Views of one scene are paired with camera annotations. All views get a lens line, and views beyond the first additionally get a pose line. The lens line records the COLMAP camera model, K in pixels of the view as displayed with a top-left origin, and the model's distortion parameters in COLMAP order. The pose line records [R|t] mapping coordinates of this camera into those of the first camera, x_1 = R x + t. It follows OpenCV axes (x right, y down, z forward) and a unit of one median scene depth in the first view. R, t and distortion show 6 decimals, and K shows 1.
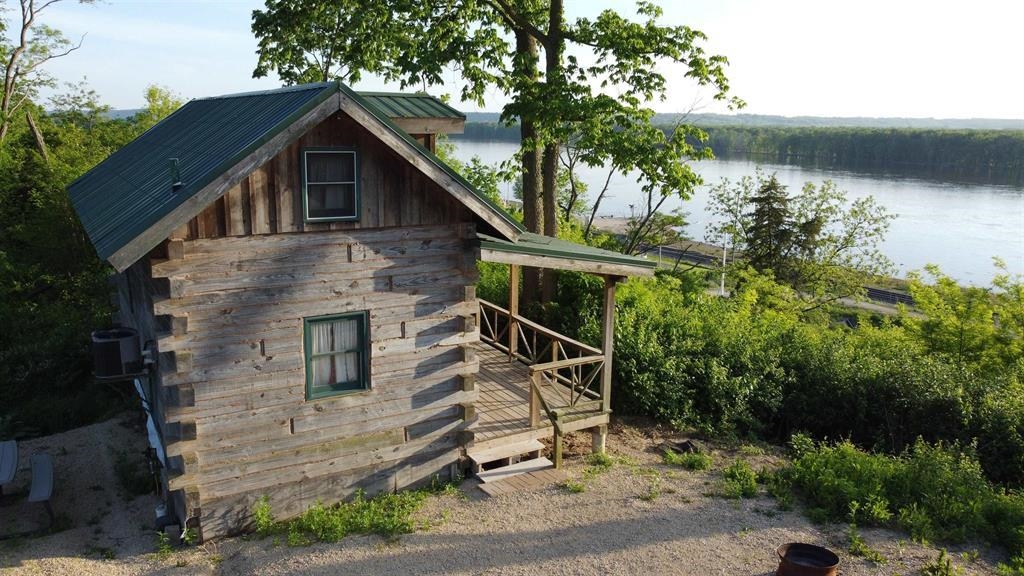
lens RADIAL K [[781.9, 0, 512.0], [0, 781.9, 288.0], [0, 0, 1]] dist [-0.004286, -0.001548]
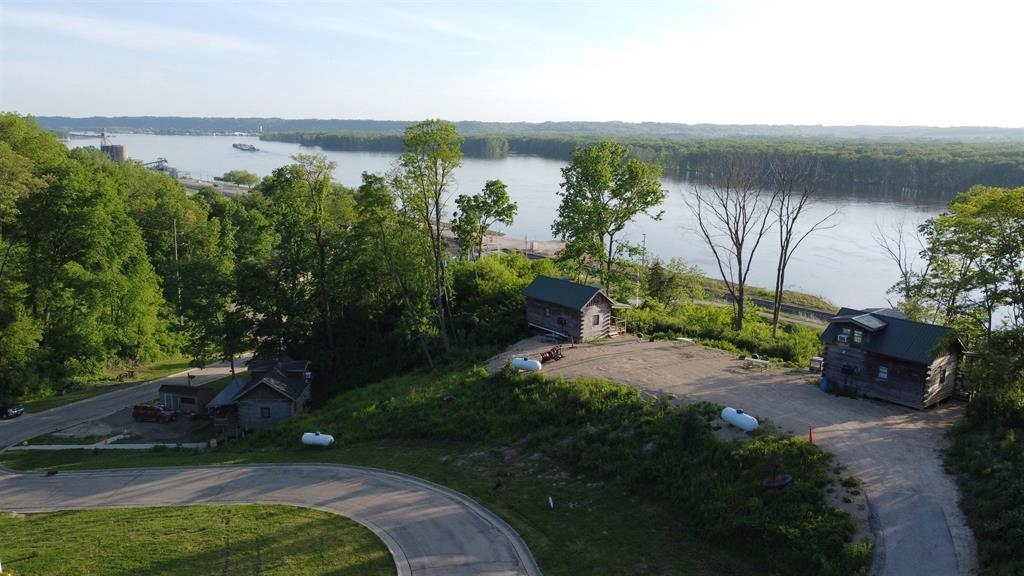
lens RADIAL K [[781.9, 0, 512.0], [0, 781.9, 288.0], [0, 0, 1]] dist [-0.004286, -0.001548]
pose [[0.993571, -0.025954, 0.110199, -1.878781], [0.026797, 0.999622, -0.006174, -0.210934], [-0.109997, 0.009087, 0.993890, -6.617669]]
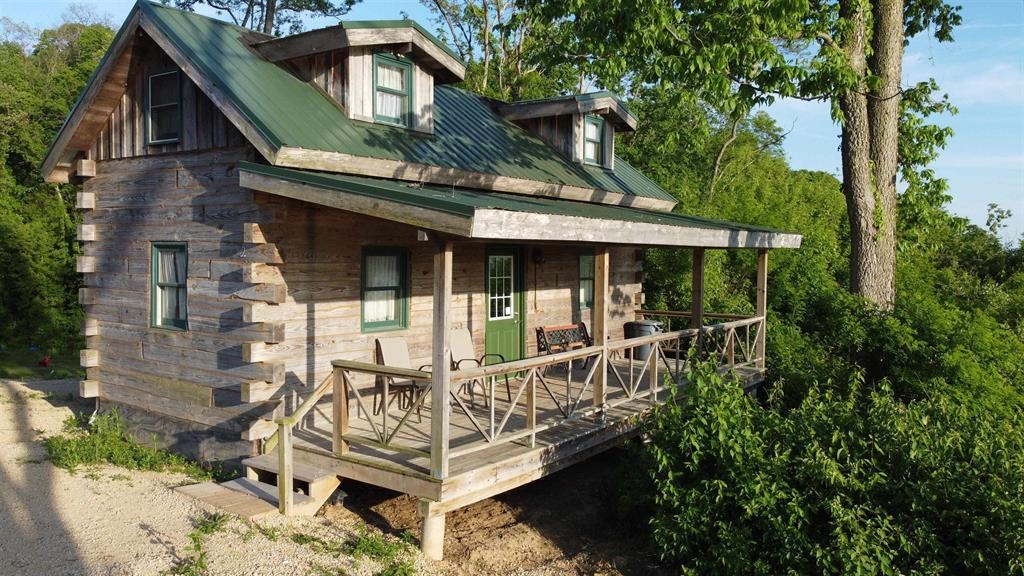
lens RADIAL K [[781.9, 0, 512.0], [0, 781.9, 288.0], [0, 0, 1]] dist [-0.004286, -0.001548]
pose [[0.395622, 0.033460, -0.917804, 0.803838], [-0.202319, 0.977962, -0.051557, 0.051353], [0.895852, 0.206086, 0.393673, 0.977222]]
